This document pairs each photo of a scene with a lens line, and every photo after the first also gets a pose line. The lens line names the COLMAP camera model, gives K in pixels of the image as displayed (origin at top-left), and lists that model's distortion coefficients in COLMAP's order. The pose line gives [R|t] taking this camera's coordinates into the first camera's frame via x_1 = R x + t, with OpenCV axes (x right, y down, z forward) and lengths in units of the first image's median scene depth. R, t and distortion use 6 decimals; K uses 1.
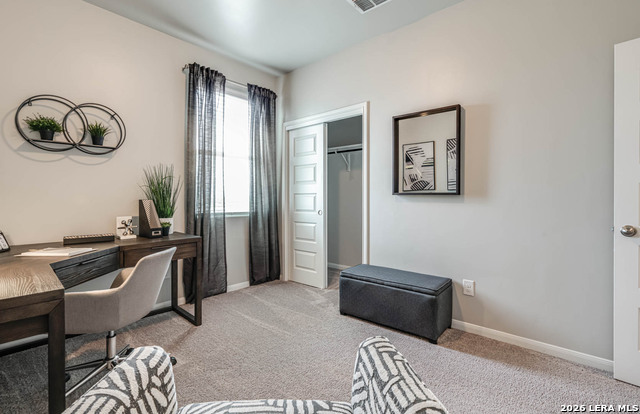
lens RADIAL K [[290.2, 0, 320.2], [0, 290.2, 200.3], [0, 0, 1]] dist [-0.005481, 0.000162]
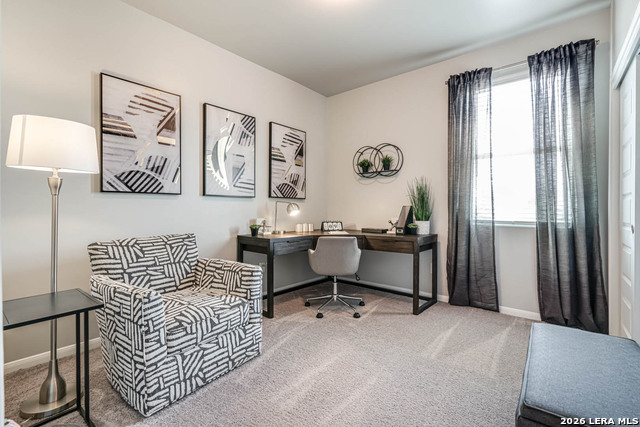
lens RADIAL K [[290.7, 0, 319.8], [0, 290.7, 211.2], [0, 0, 1]] dist [-0.013750, 0.004572]
pose [[0.023744, 0.006570, -0.999696, 0.555656], [-0.008716, 0.999942, 0.006364, 0.013296], [0.999680, 0.008562, 0.023800, 0.459111]]
